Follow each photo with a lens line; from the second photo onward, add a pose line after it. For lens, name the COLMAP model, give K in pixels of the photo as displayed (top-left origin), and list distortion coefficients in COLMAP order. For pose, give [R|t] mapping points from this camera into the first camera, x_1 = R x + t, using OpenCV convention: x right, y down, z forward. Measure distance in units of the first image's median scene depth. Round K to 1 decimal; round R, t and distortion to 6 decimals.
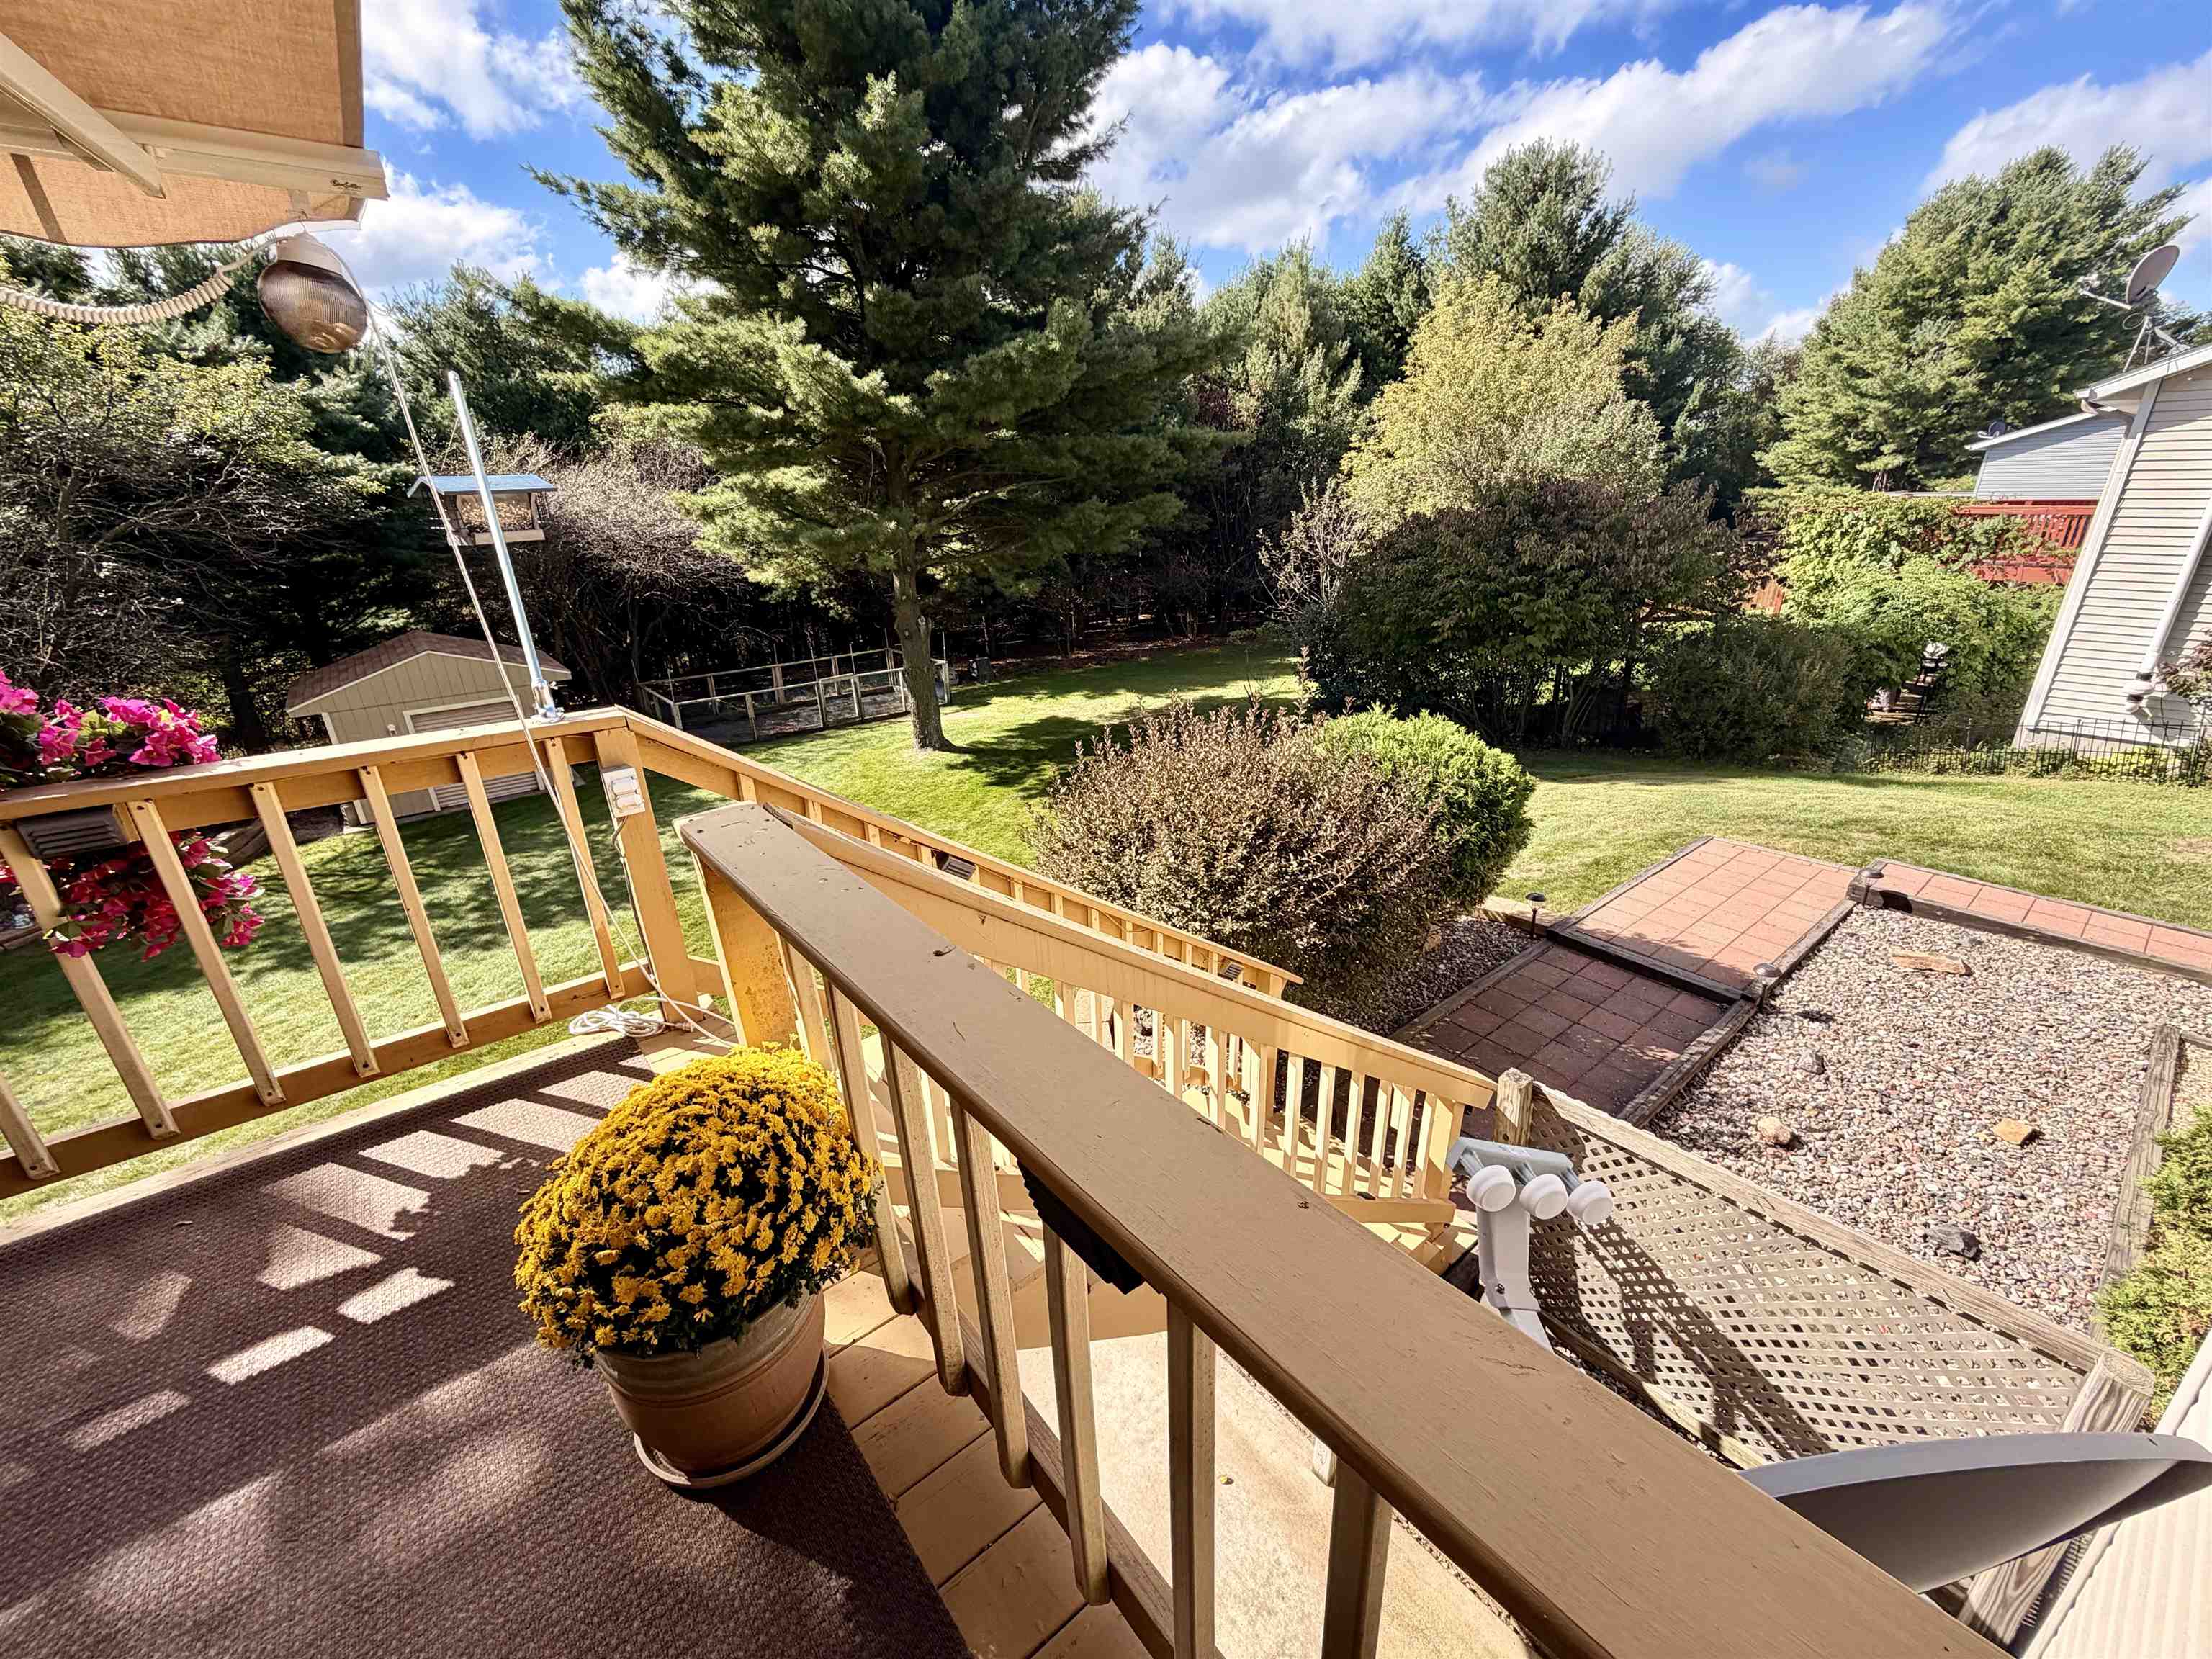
lens RADIAL K [[882.1, 0, 1113.8], [0, 882.1, 825.9], [0, 0, 1]] dist [0.000020, -0.000682]
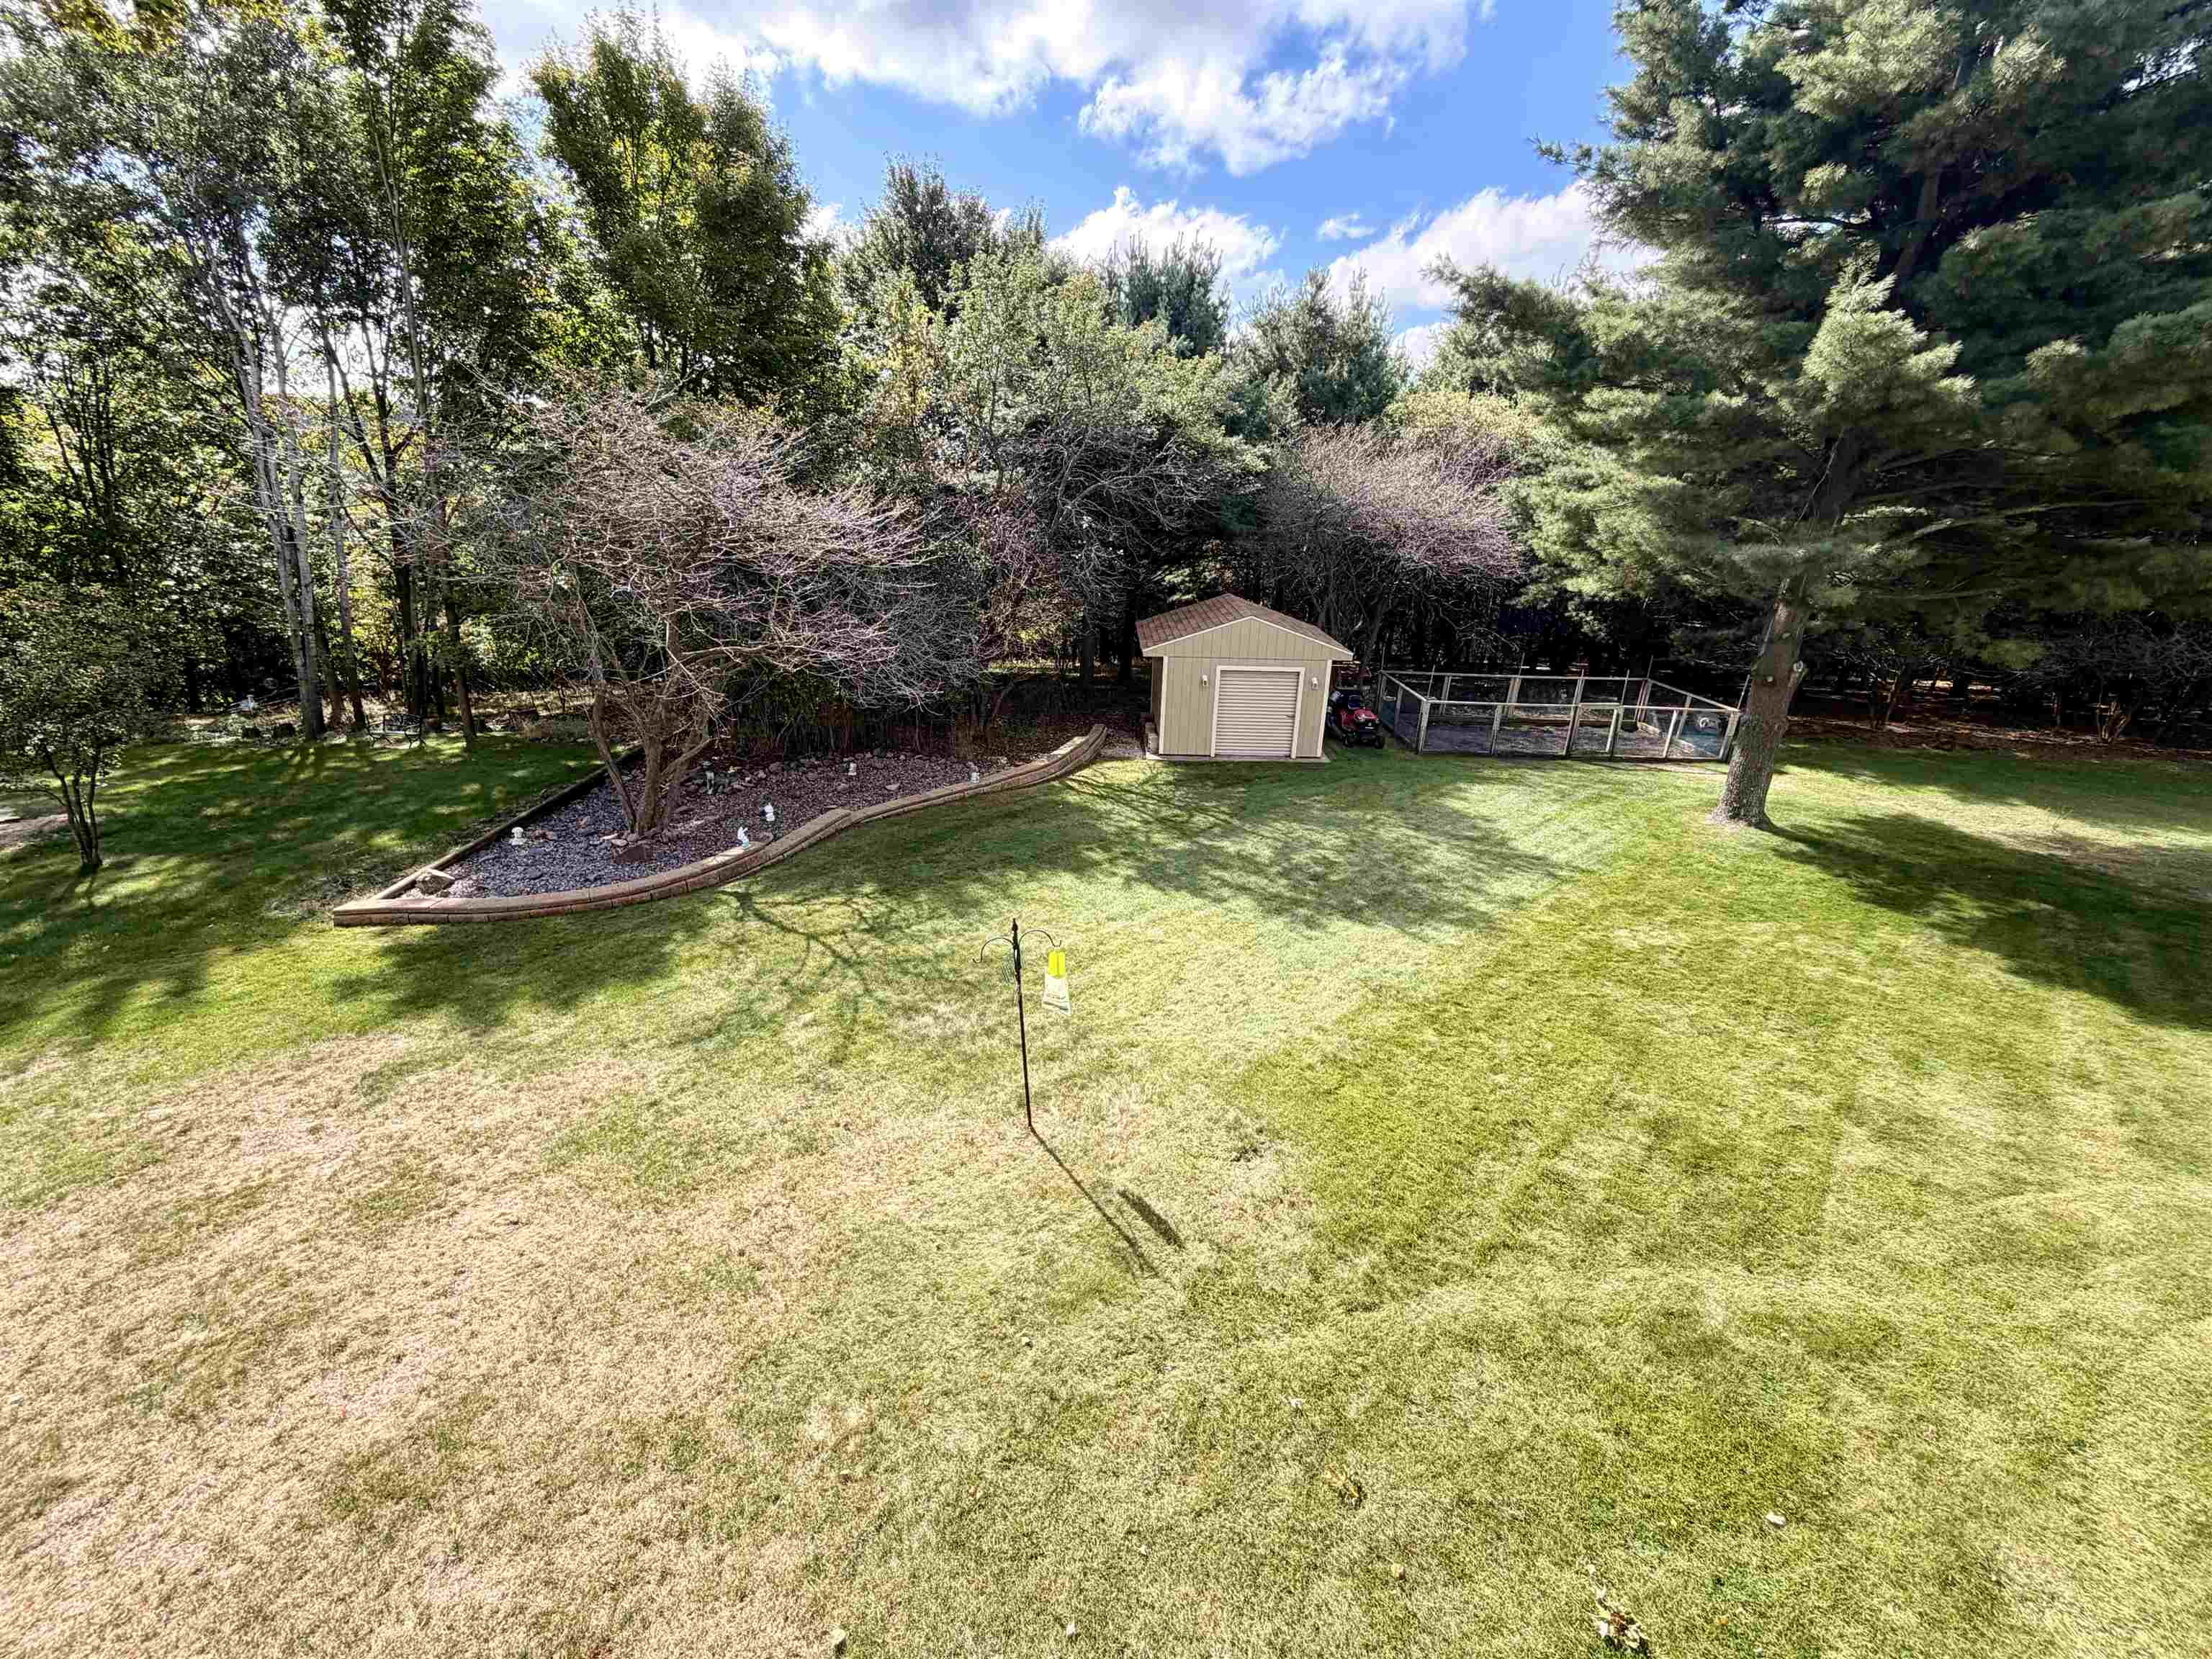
lens RADIAL K [[882.1, 0, 1115.9], [0, 882.1, 826.4], [0, 0, 1]] dist [0.000020, -0.000682]
pose [[0.776972, 0.276540, -0.565545, -0.216833], [-0.273142, 0.957475, 0.092930, -0.002736], [0.567193, 0.082270, 0.819465, 0.020451]]
